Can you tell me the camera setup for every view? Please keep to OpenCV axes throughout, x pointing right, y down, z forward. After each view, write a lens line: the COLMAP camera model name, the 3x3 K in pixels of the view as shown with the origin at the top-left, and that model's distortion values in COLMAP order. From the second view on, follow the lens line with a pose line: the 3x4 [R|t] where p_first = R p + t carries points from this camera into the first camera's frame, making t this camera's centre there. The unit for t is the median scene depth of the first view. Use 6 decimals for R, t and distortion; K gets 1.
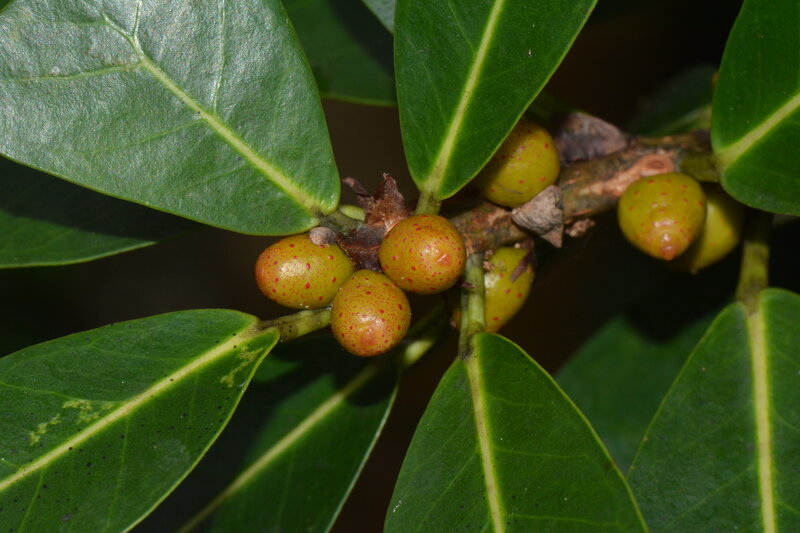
lens RADIAL K [[4644.0, 0, 398.8], [0, 4644.0, 266.6], [0, 0, 1]] dist [-0.152138, 0.000000]
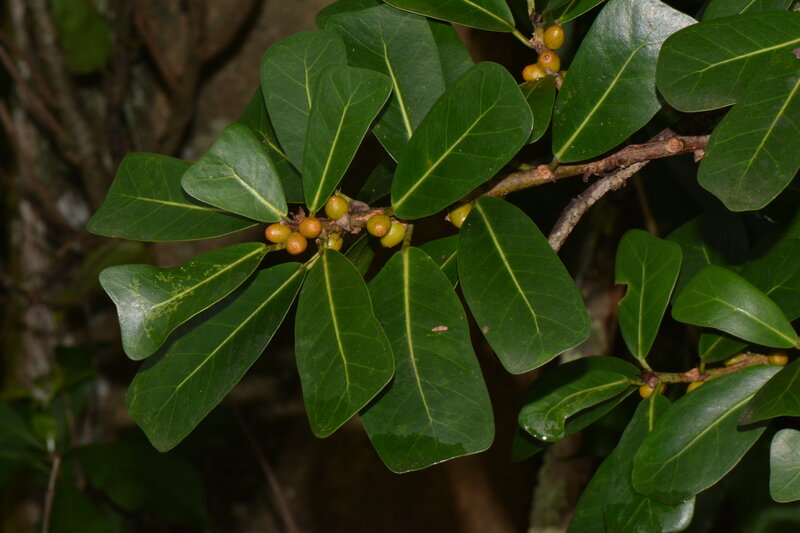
lens RADIAL K [[4644.0, 0, 400.0], [0, 4644.0, 265.6], [0, 0, 1]] dist [-0.152138, 0.000000]
pose [[0.999842, -0.010560, -0.014330, 0.129245], [0.007931, 0.984974, -0.172520, 0.664777], [0.015936, 0.172379, 0.984902, -2.631025]]
